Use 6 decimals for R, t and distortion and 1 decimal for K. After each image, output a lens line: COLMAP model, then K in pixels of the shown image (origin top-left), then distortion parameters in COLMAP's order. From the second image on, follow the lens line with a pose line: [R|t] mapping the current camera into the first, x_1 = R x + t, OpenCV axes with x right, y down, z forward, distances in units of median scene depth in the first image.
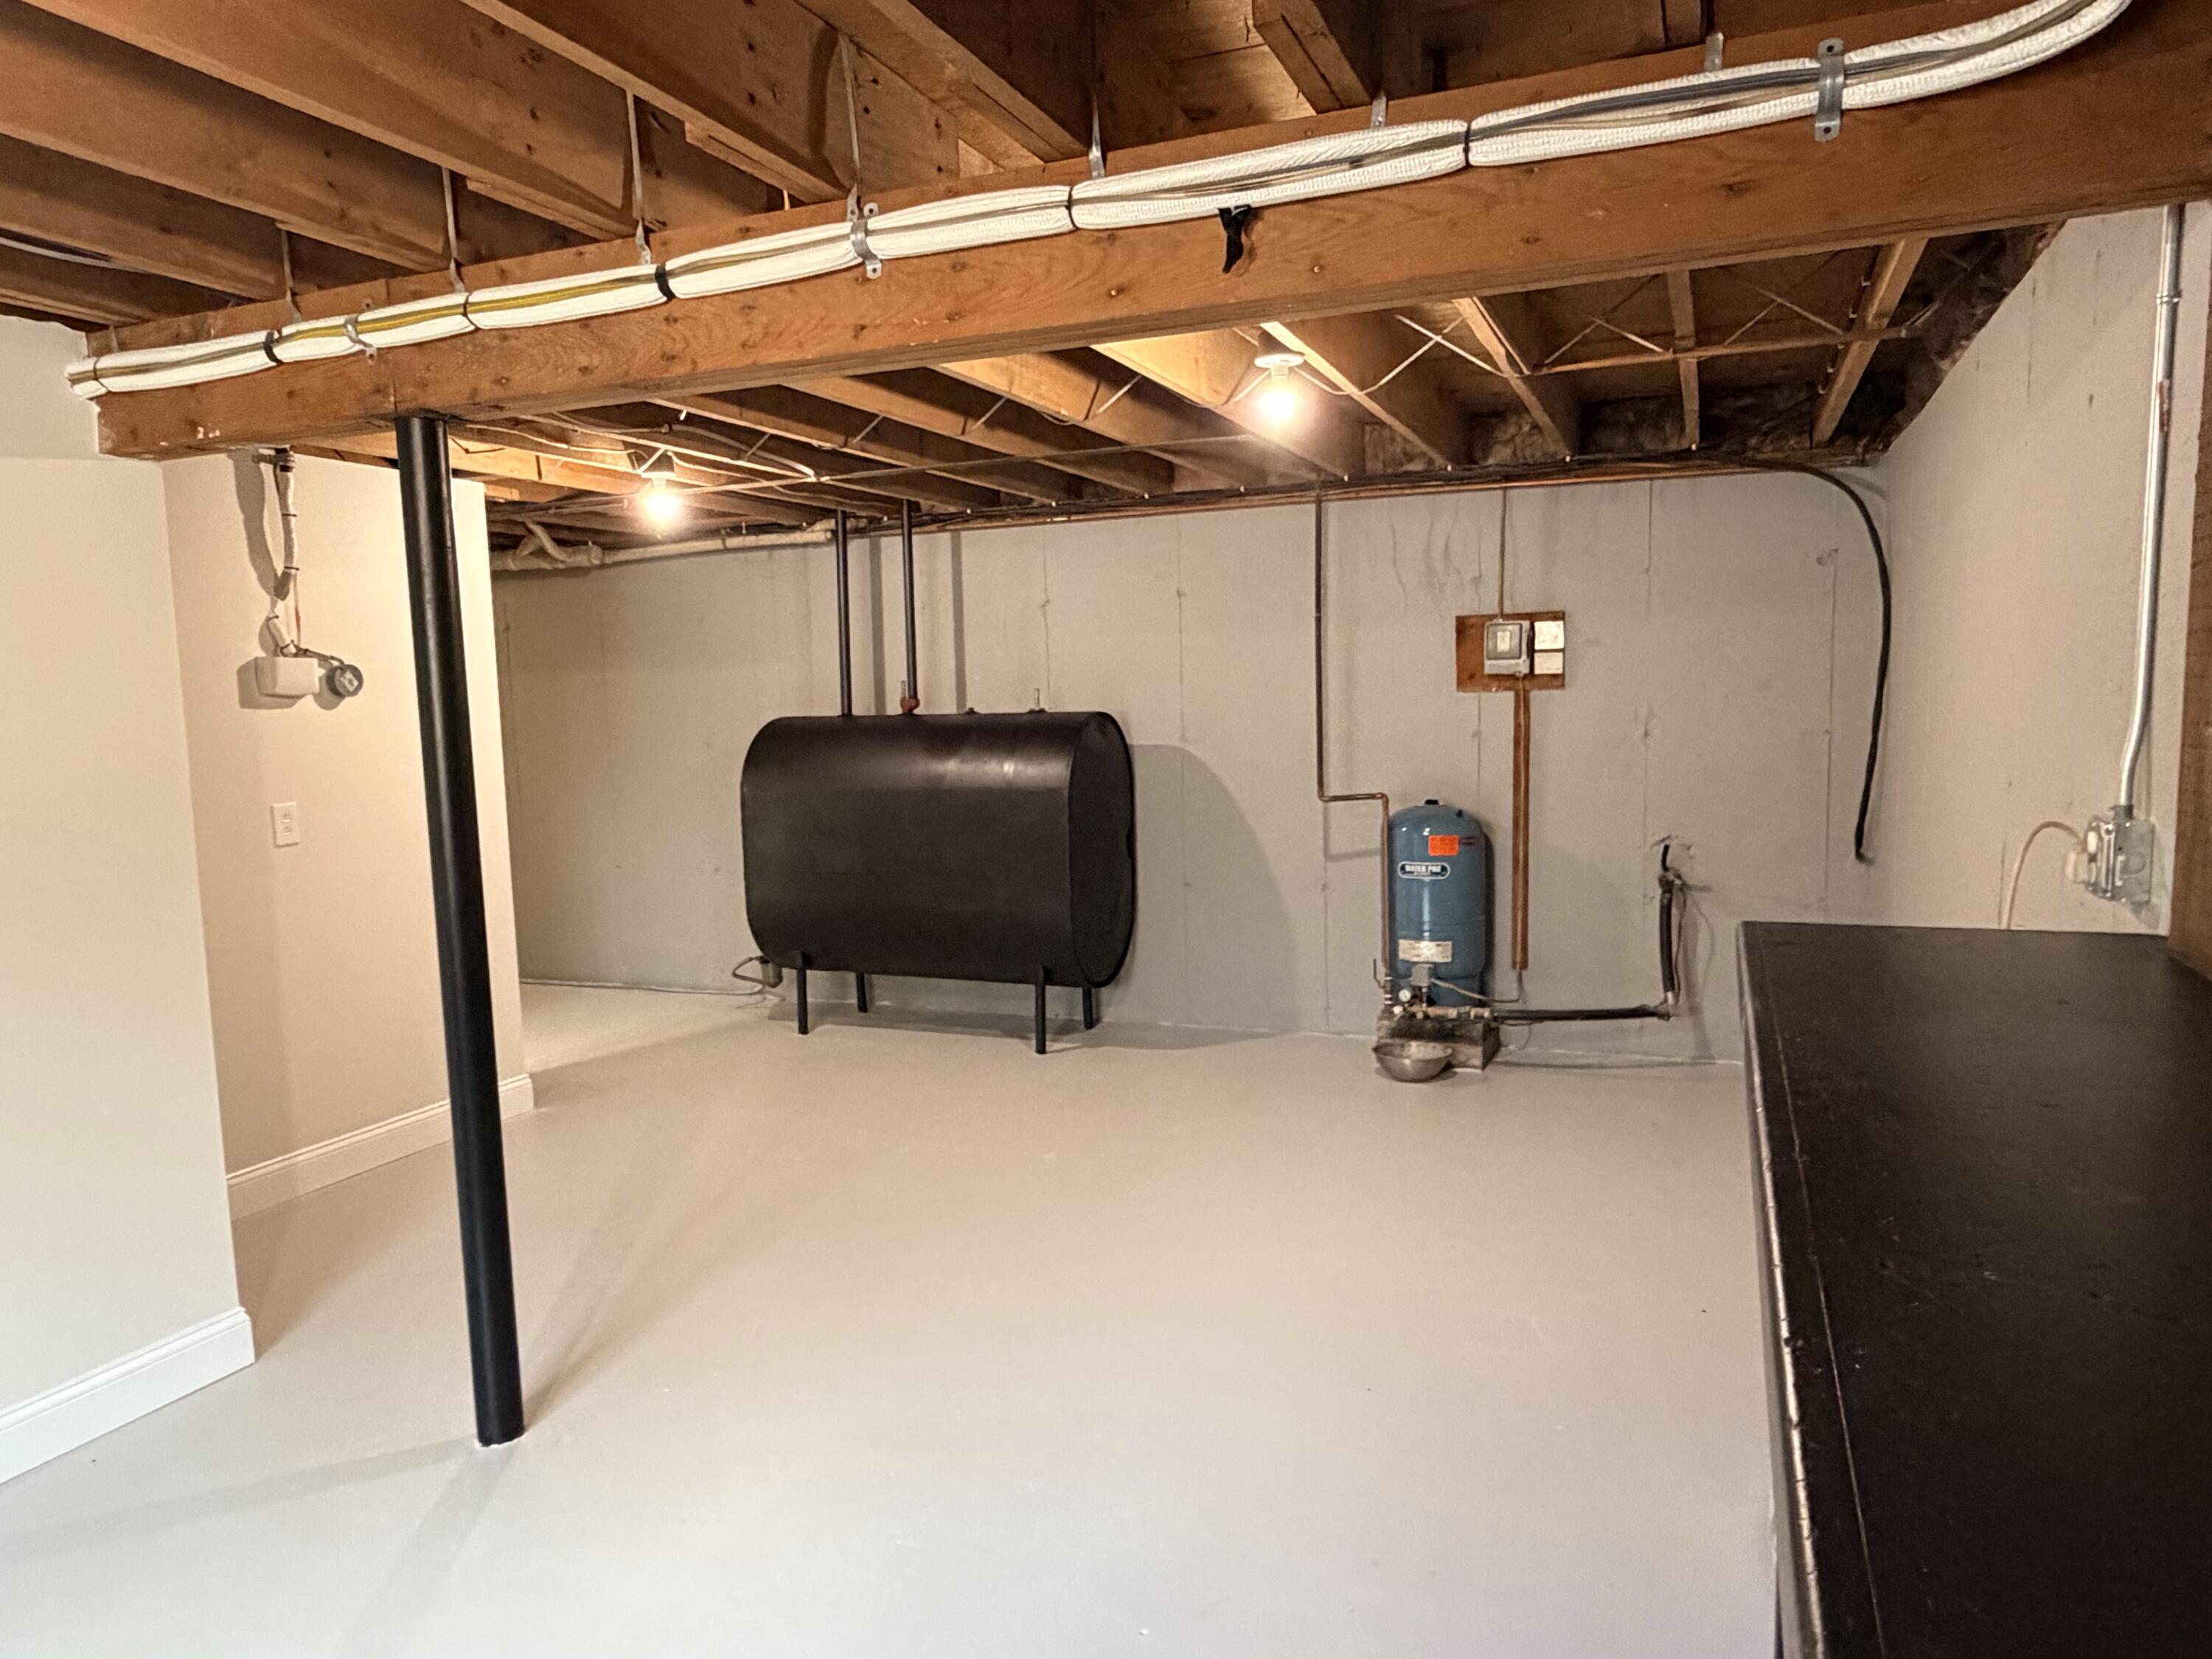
lens RADIAL K [[1478.5, 0, 1106.0], [0, 1478.5, 834.1], [0, 0, 1]] dist [0.001005, 0.000109]
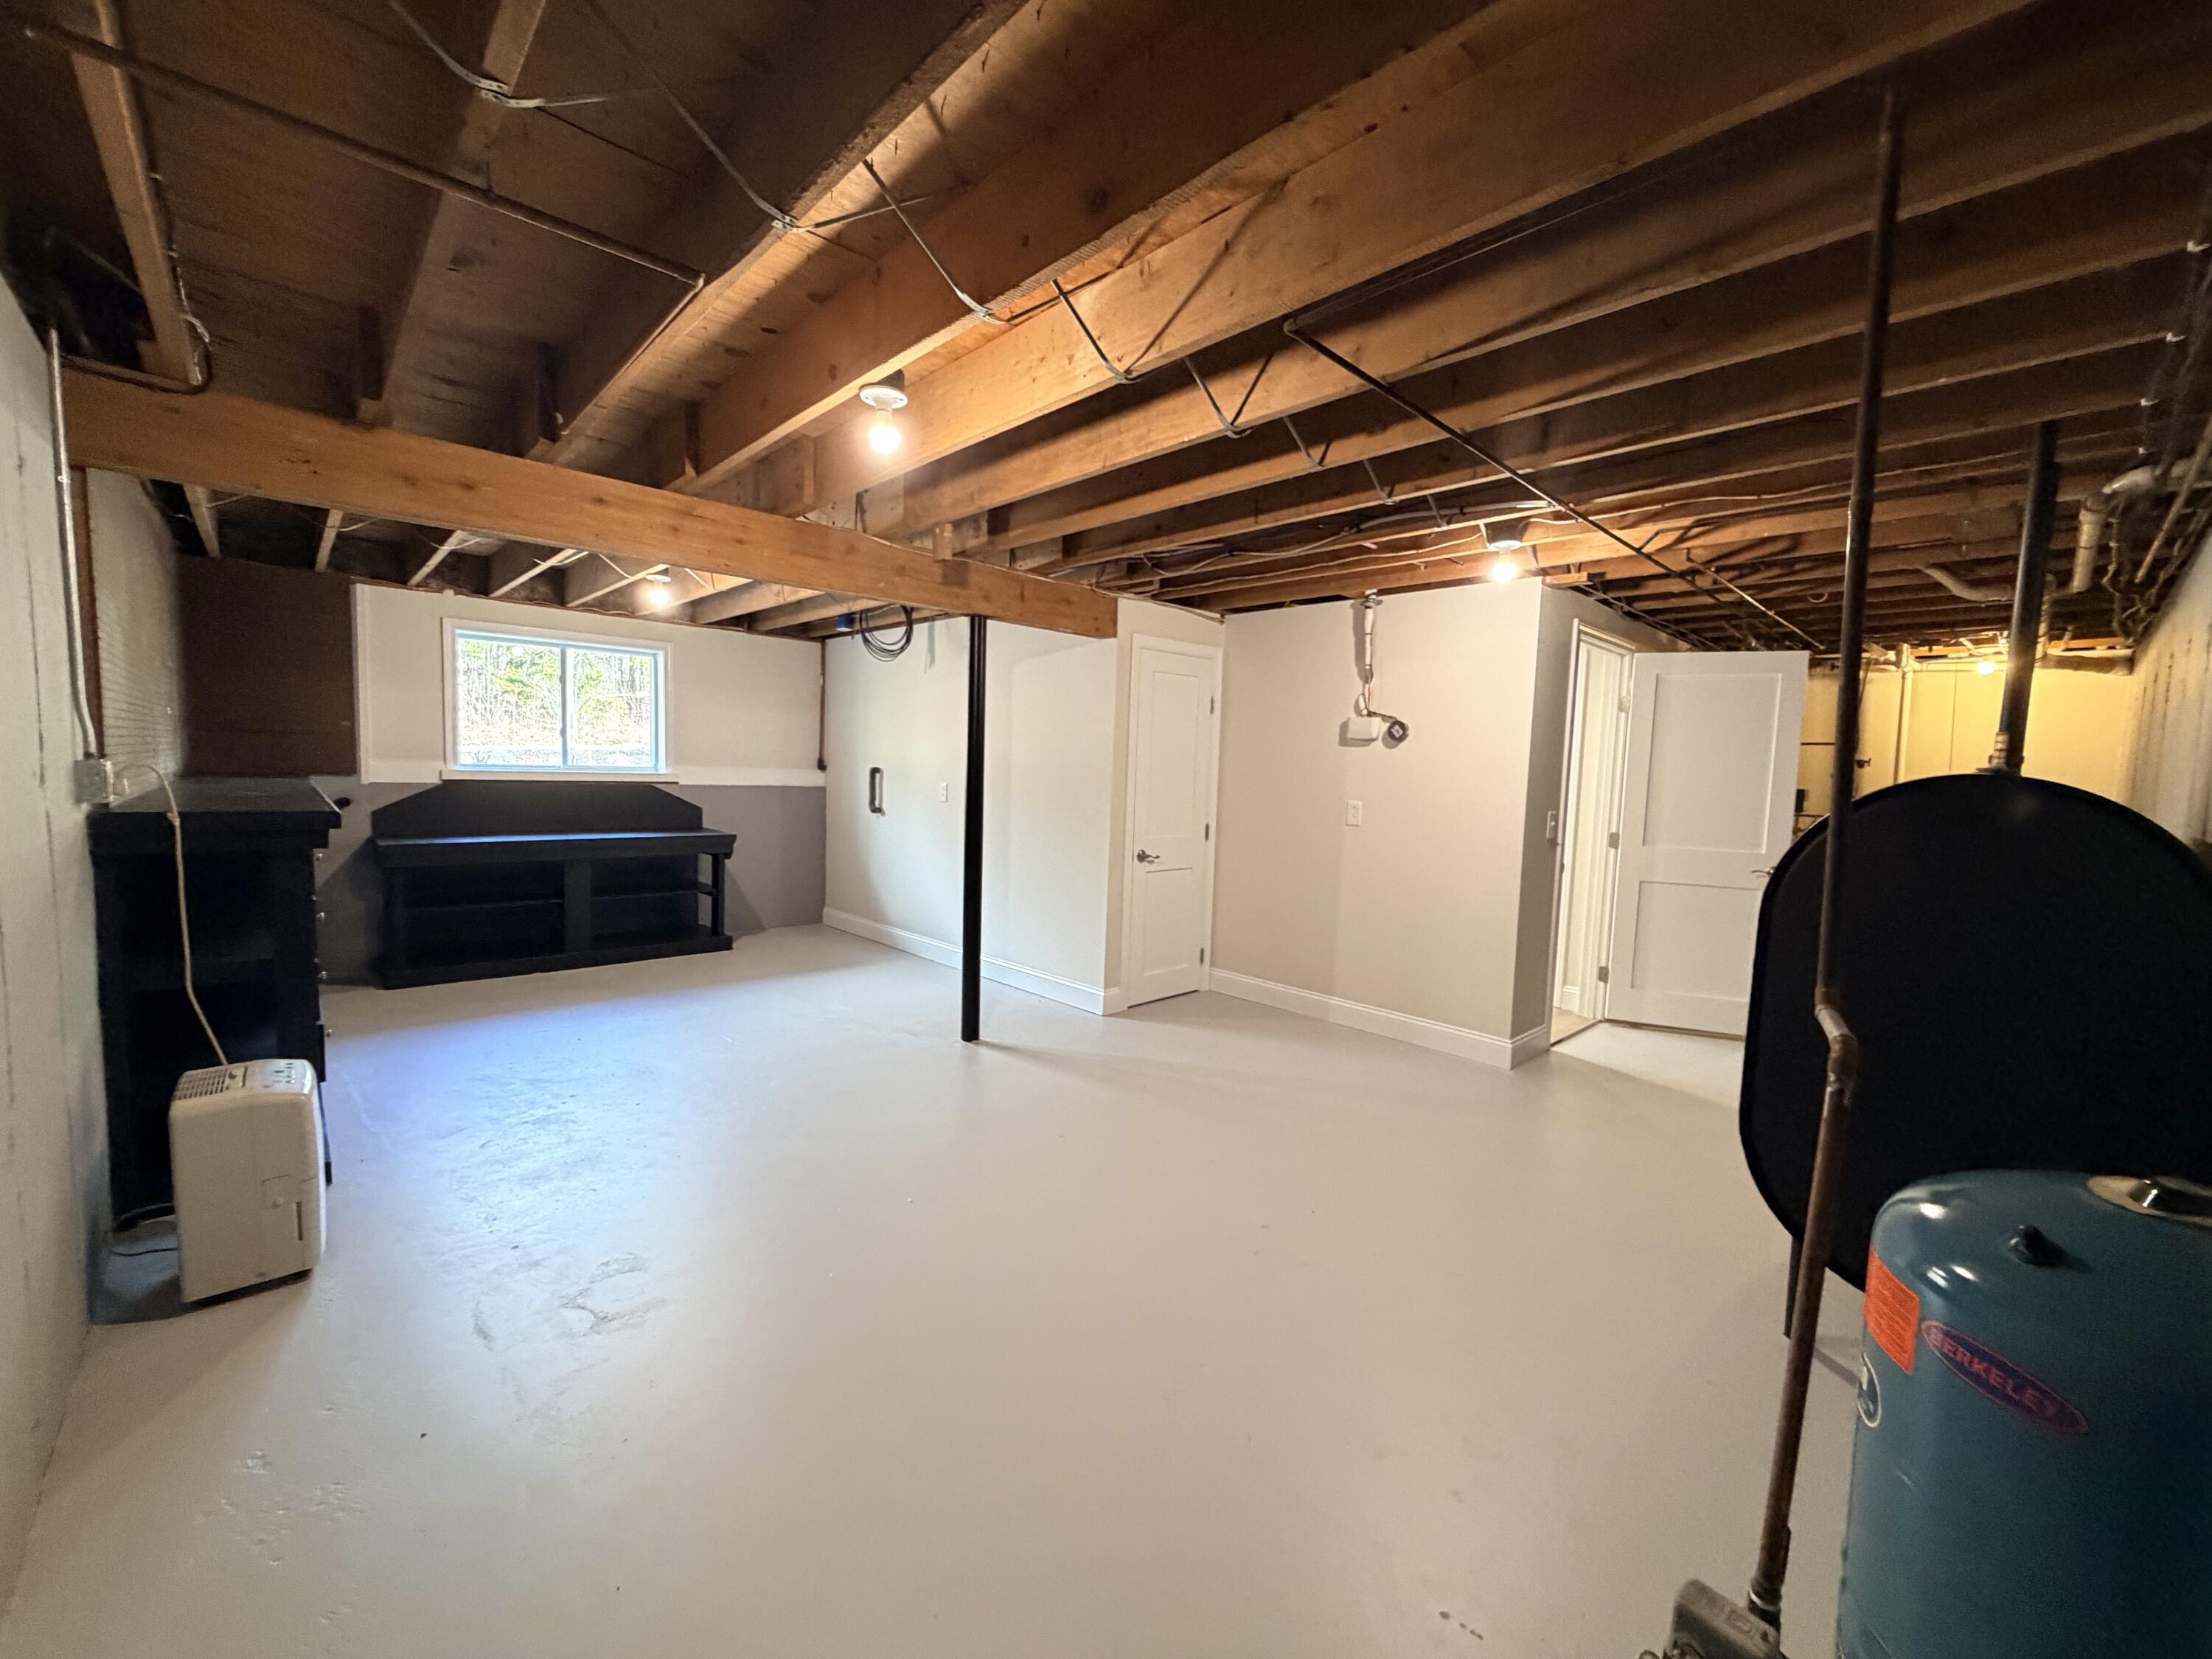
lens RADIAL K [[880.7, 0, 1108.7], [0, 880.7, 833.7], [0, 0, 1]] dist [0.002380, -0.000029]
pose [[-0.411318, 0.082191, -0.907779, 0.501220], [-0.117460, 0.982843, 0.142208, -0.095341], [0.903892, 0.165120, -0.394607, 1.137660]]
